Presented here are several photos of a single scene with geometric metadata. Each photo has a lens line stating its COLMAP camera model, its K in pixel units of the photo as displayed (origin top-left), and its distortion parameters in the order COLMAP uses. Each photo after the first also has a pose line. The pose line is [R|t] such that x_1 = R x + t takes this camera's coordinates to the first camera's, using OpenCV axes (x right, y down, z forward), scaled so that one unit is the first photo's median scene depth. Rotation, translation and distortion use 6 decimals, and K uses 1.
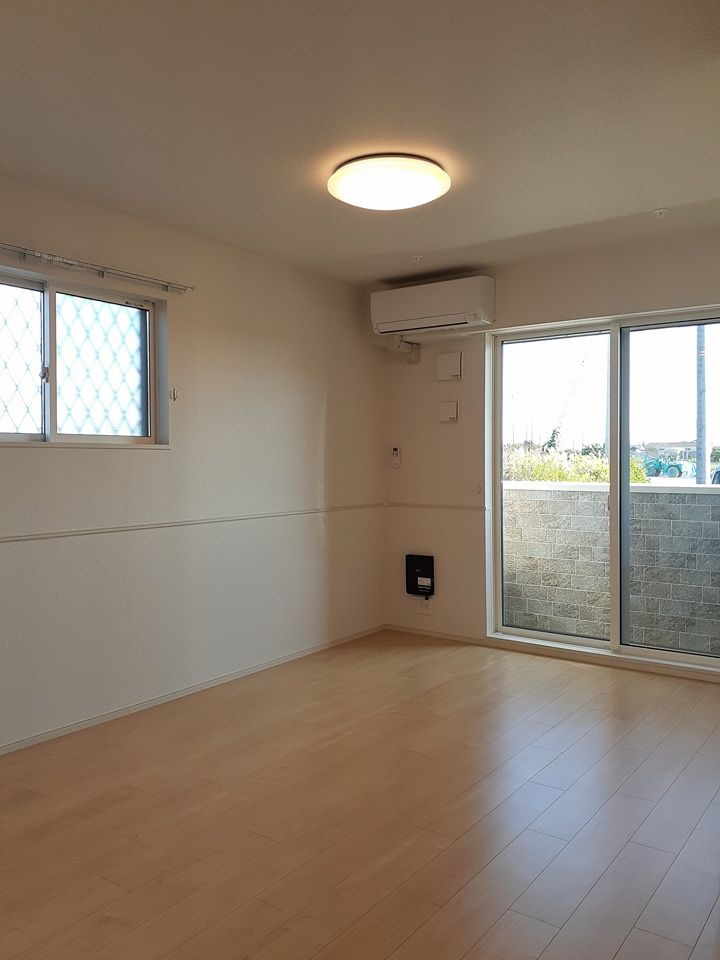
lens RADIAL K [[797.0, 0, 358.8], [0, 797.0, 478.7], [0, 0, 1]] dist [0.041153, -0.062927]
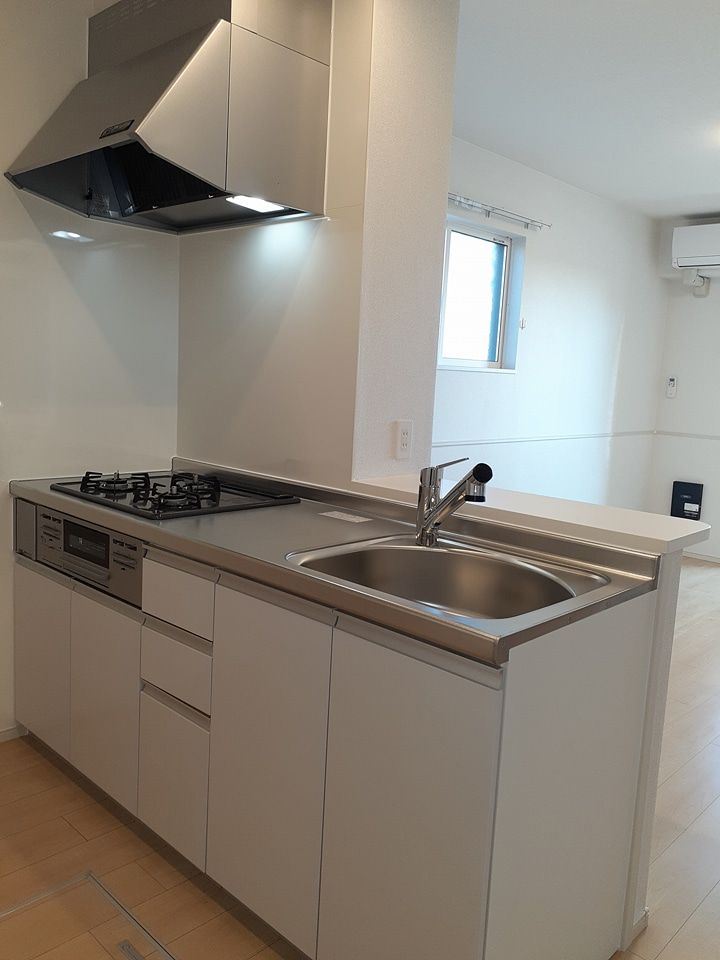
lens RADIAL K [[797.0, 0, 360.4], [0, 797.0, 478.5], [0, 0, 1]] dist [0.041153, -0.062927]
pose [[0.988693, 0.070501, -0.132351, -0.227568], [-0.055782, 0.992163, 0.111805, -0.003523], [0.139196, -0.103158, 0.984877, -0.111007]]
